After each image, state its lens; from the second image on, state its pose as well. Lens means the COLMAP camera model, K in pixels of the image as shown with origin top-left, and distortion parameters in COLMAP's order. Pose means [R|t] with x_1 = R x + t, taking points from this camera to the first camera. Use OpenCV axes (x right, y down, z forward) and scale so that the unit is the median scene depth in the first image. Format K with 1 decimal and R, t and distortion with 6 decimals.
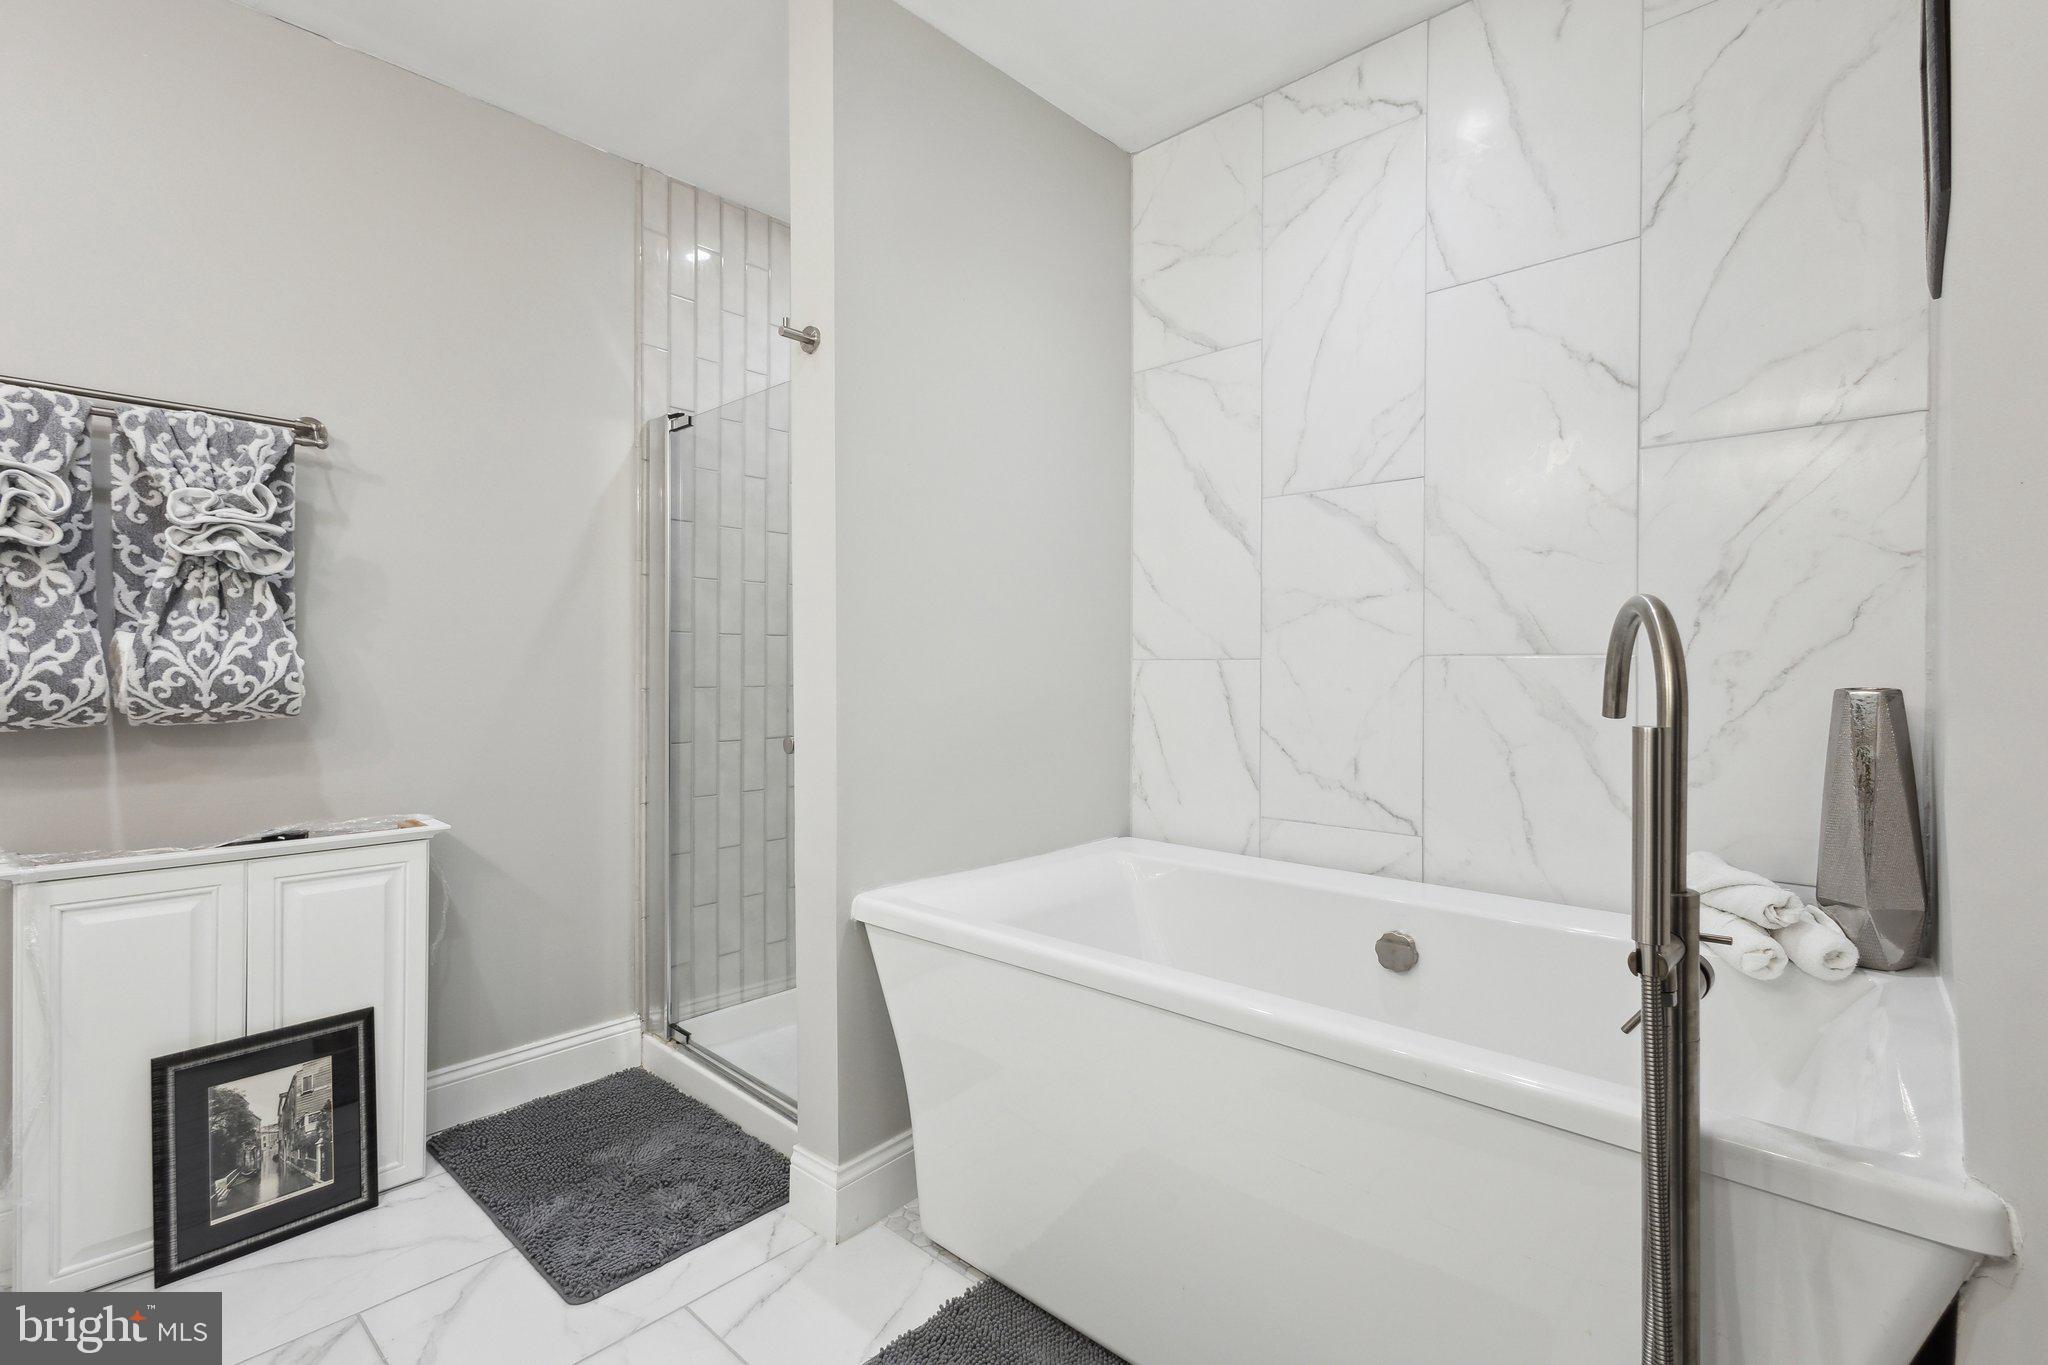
lens RADIAL K [[949.3, 0, 1023.5], [0, 949.3, 676.0], [0, 0, 1]] dist [0.015892, -0.003458]
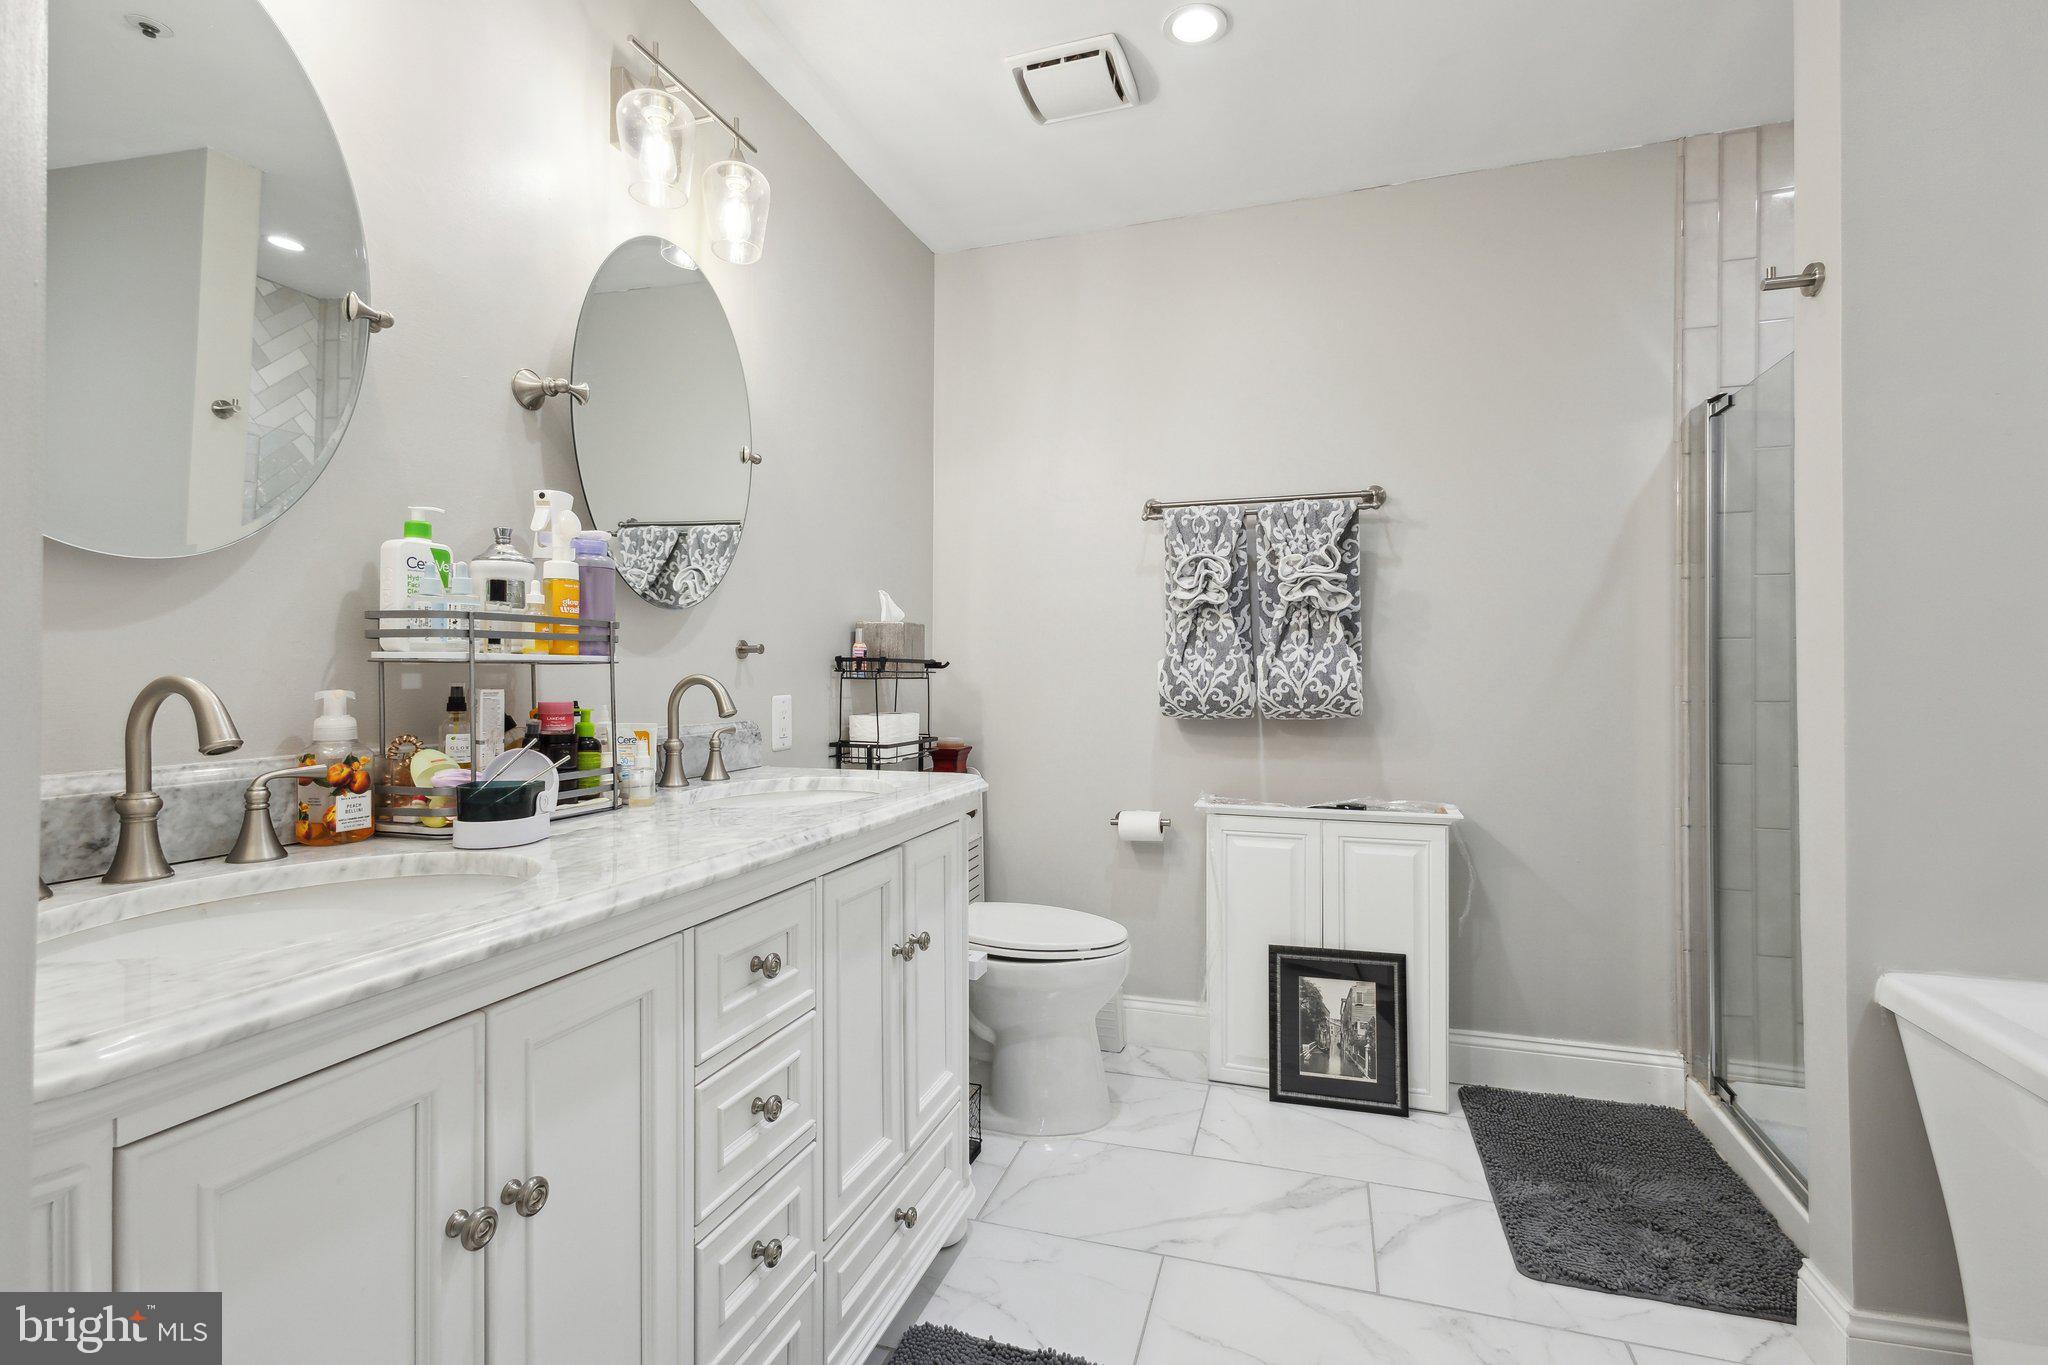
lens RADIAL K [[949.3, 0, 1008.7], [0, 949.3, 678.7], [0, 0, 1]] dist [0.015892, -0.003458]
pose [[0.411113, -0.001499, -0.911583, 0.240975], [-0.004995, 0.999980, -0.003897, -0.002454], [0.911571, 0.006156, 0.411097, 0.028081]]
